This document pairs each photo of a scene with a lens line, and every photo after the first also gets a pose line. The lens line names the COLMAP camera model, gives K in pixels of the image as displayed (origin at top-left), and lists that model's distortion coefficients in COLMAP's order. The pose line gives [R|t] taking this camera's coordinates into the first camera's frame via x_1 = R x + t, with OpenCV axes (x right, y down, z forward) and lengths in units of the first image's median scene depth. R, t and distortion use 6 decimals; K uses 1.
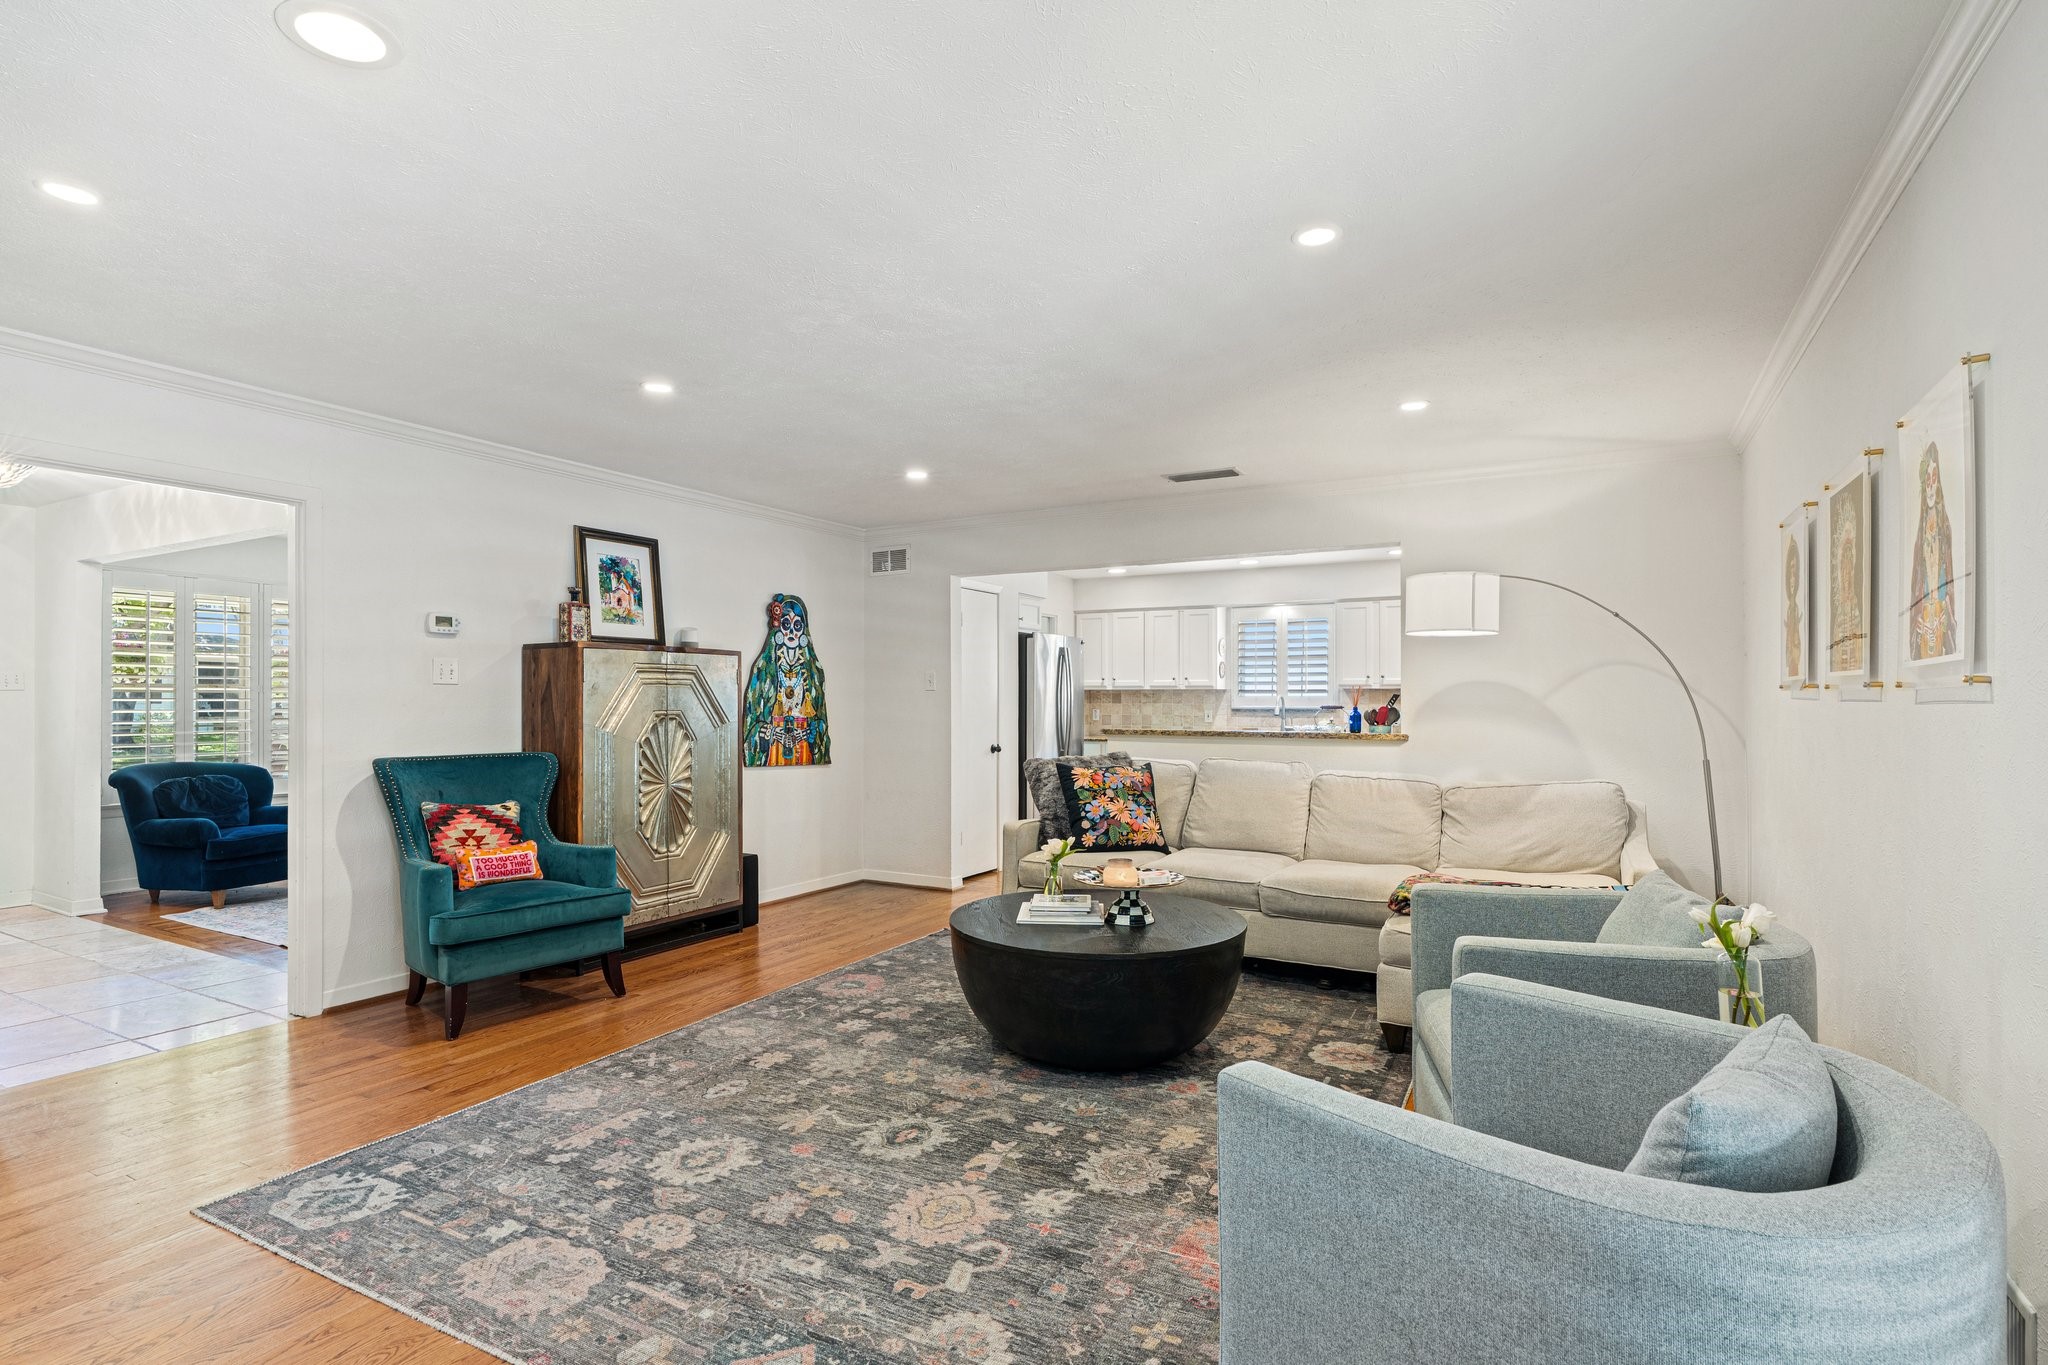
lens RADIAL K [[1008.9, 0, 1026.9], [0, 1008.9, 700.0], [0, 0, 1]] dist [-0.004017, -0.000326]
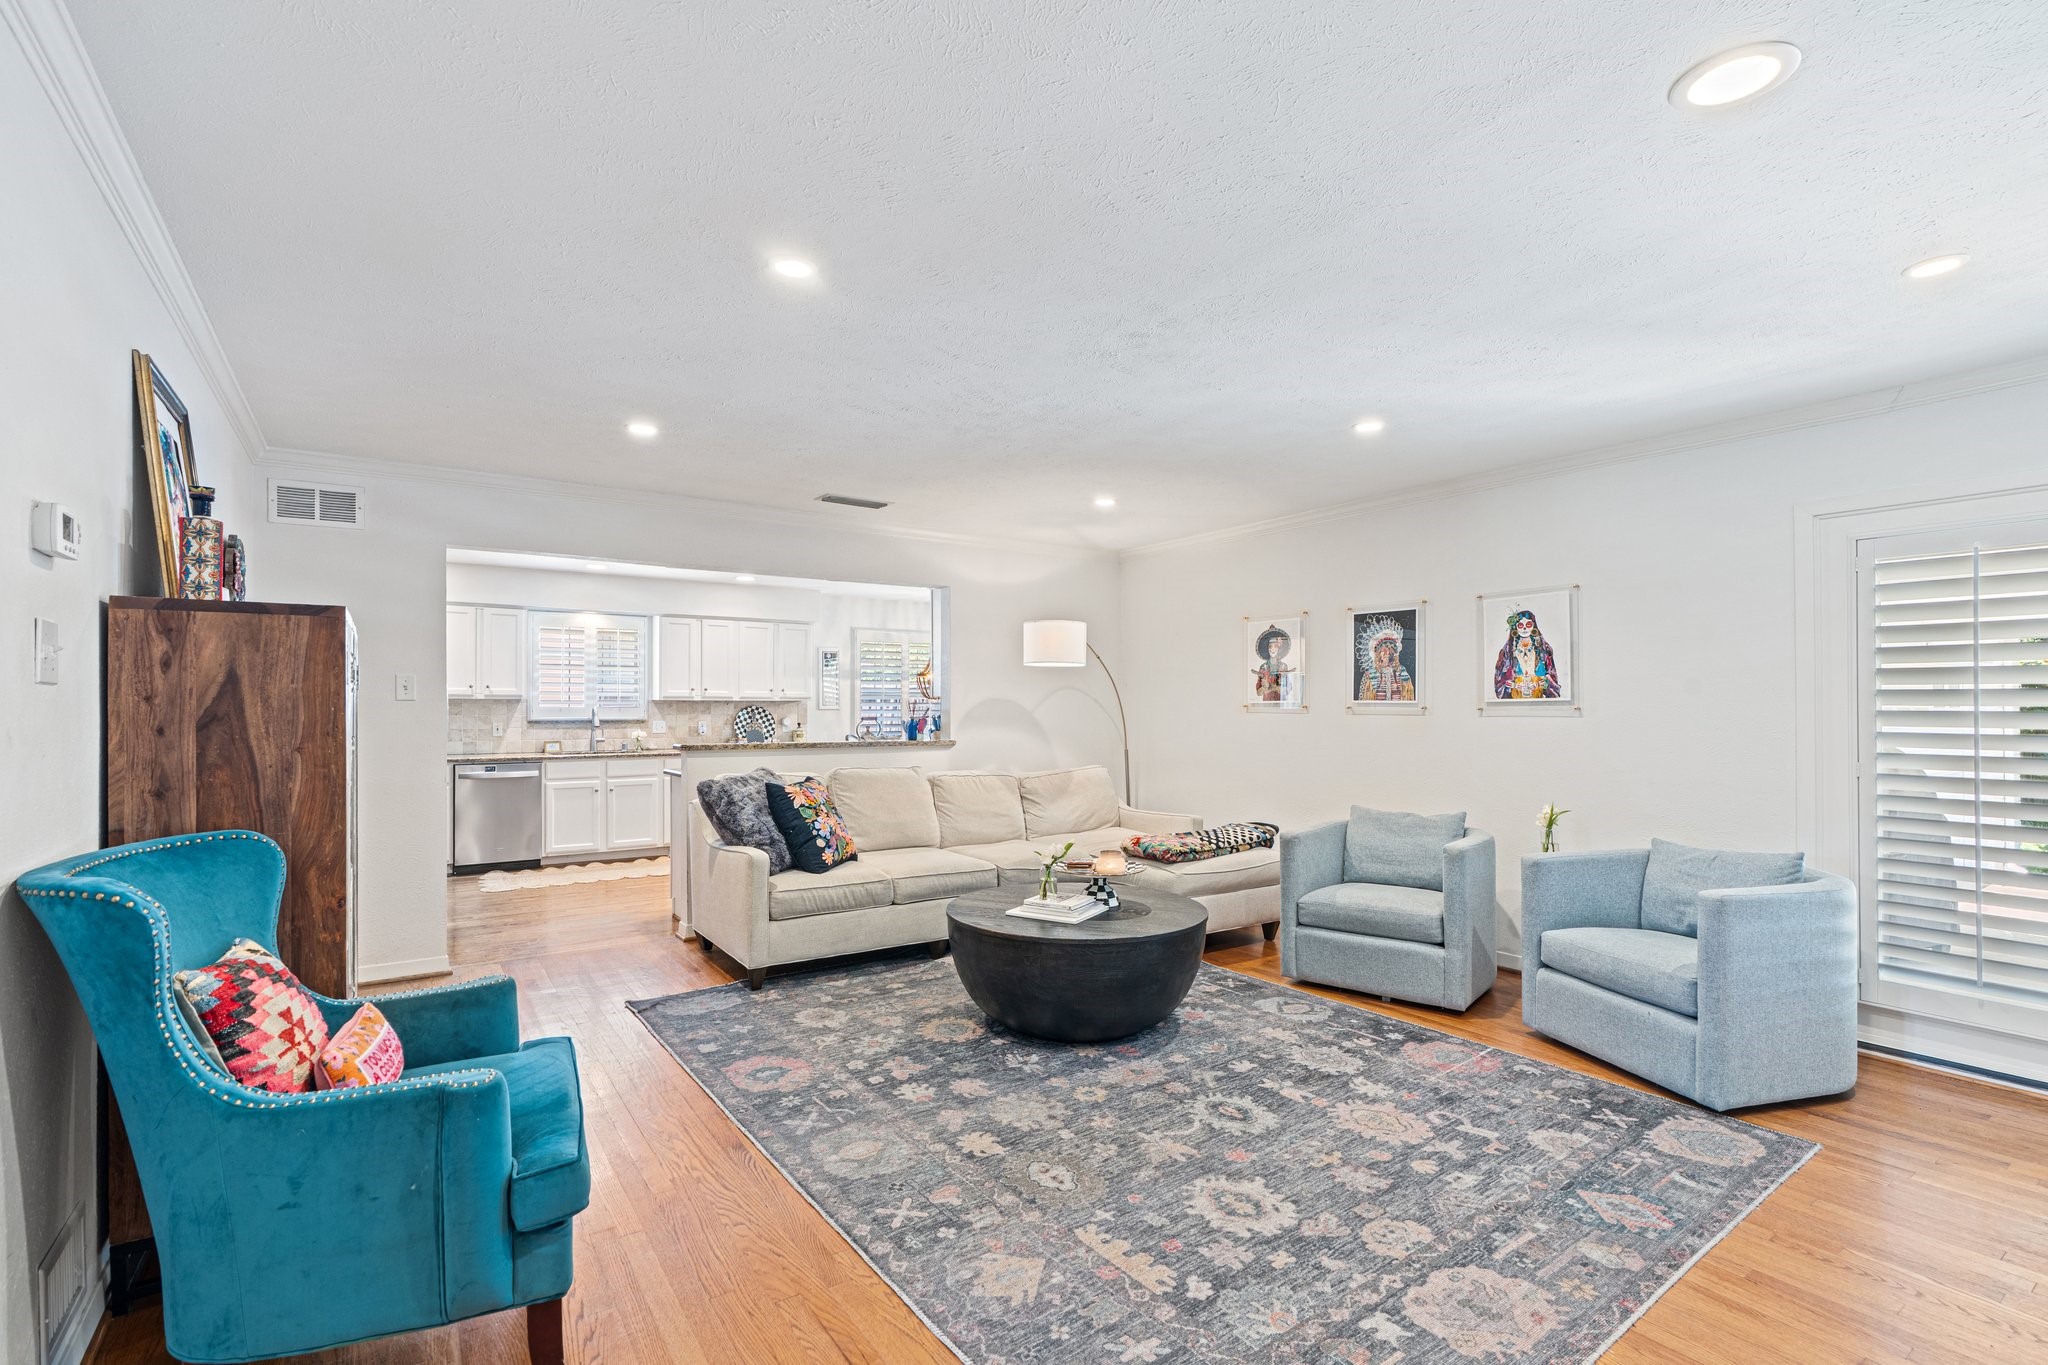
lens RADIAL K [[923.4, 0, 1014.3], [0, 923.4, 702.6], [0, 0, 1]] dist [-0.009358, 0.002269]
pose [[0.443994, 0.005397, 0.896013, -0.992990], [-0.001213, 0.999985, -0.005423, -0.009985], [-0.896029, 0.001321, 0.443994, 0.668896]]
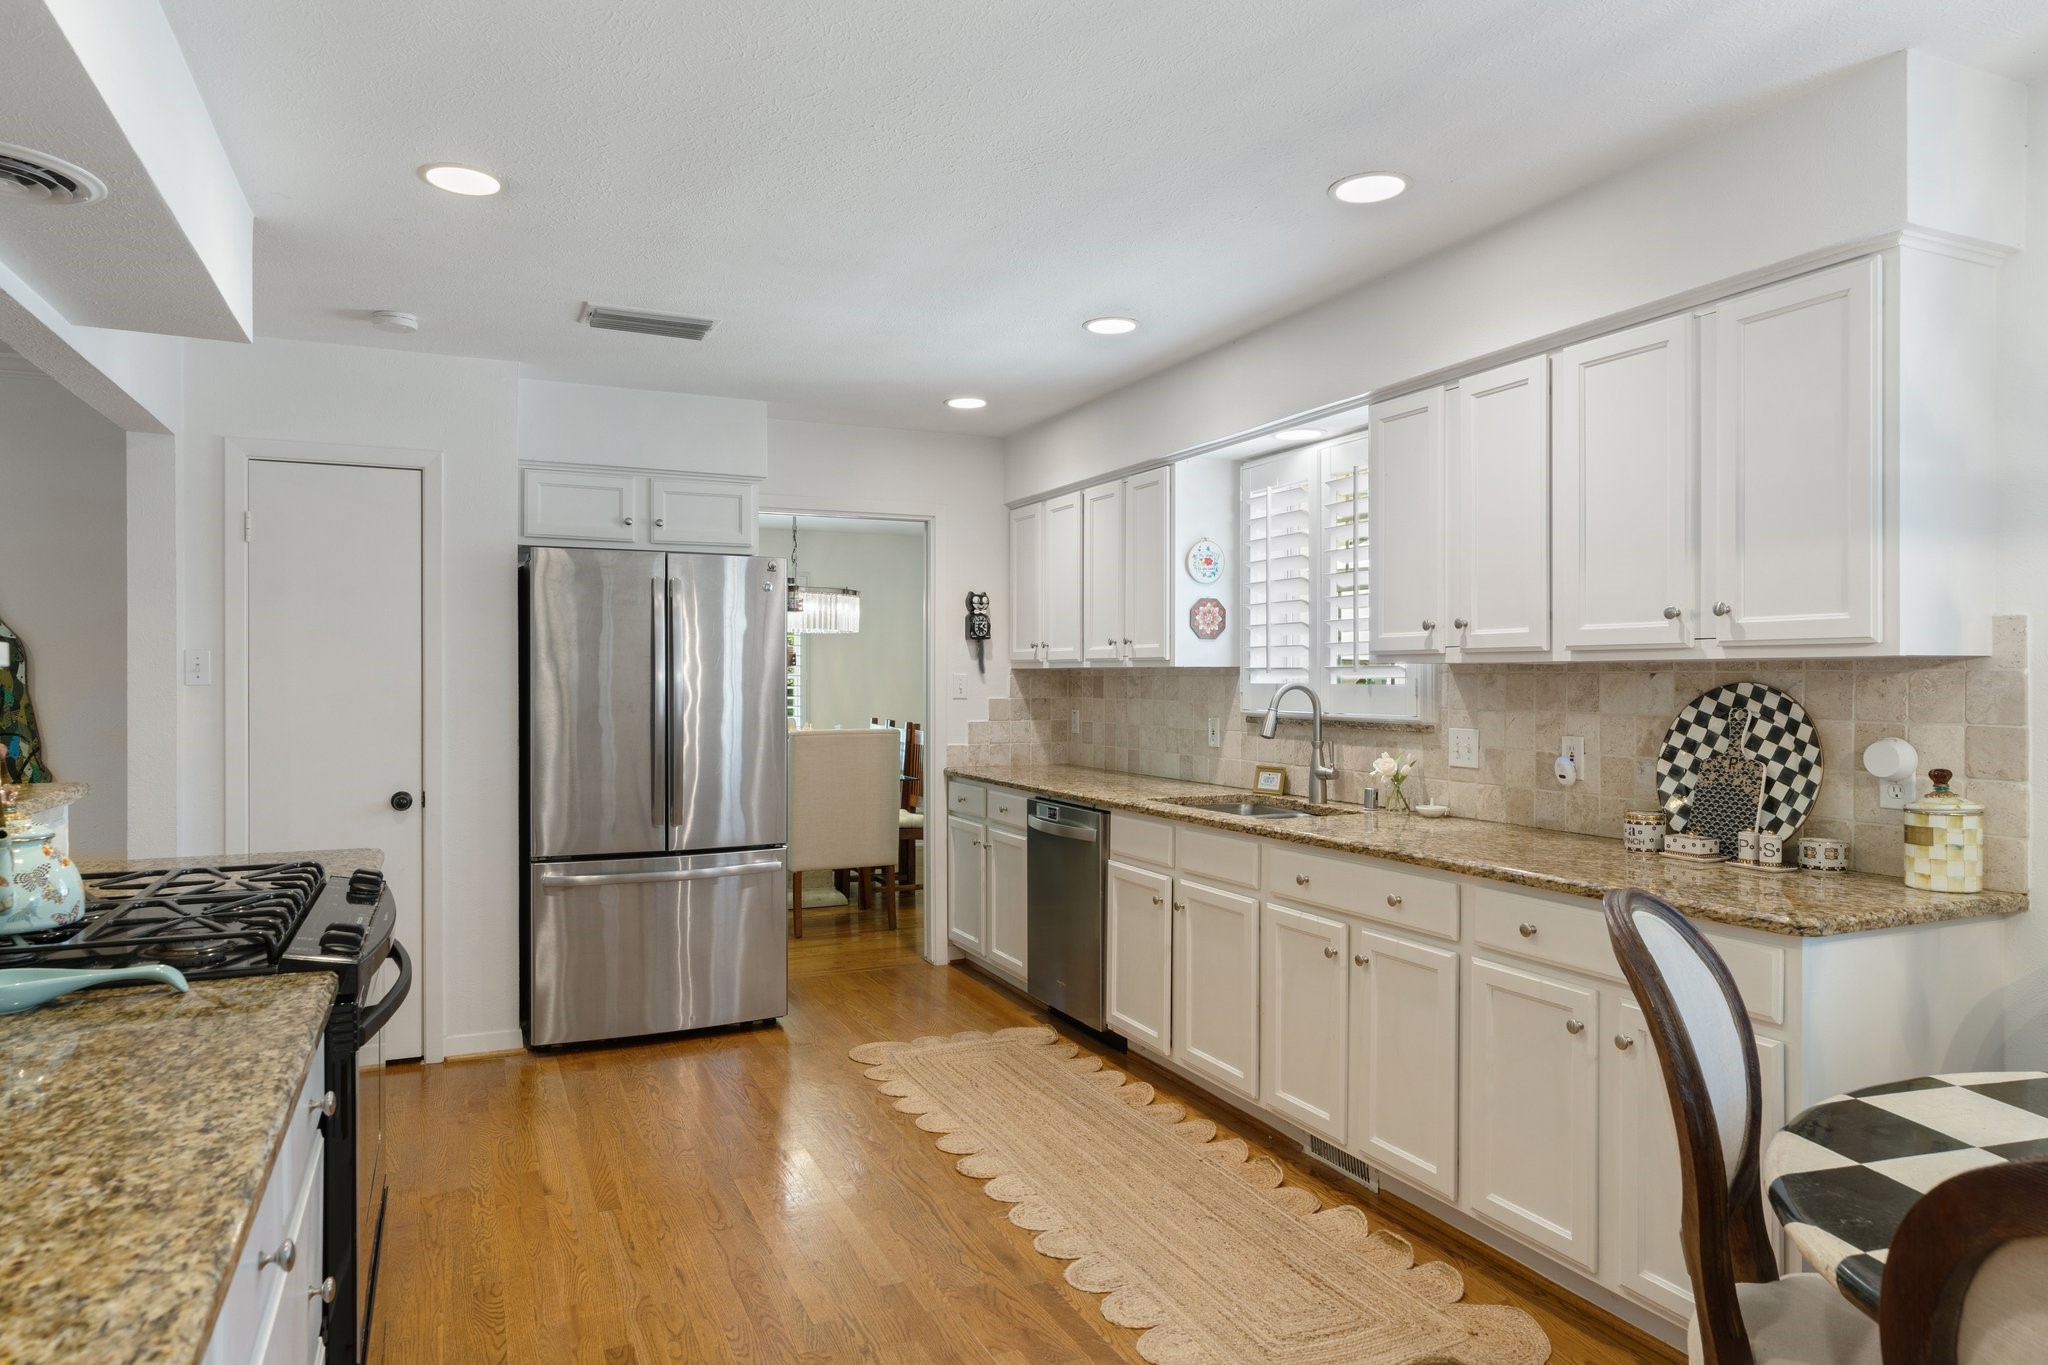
lens RADIAL K [[1254.5, 0, 1017.5], [0, 1254.5, 679.7], [0, 0, 1]] dist [0.003983, -0.000098]
pose [[0.800696, -0.000548, -0.599070, 1.214096], [0.002458, 0.999994, 0.002370, -0.018899], [0.599065, -0.003370, 0.800693, 1.578323]]
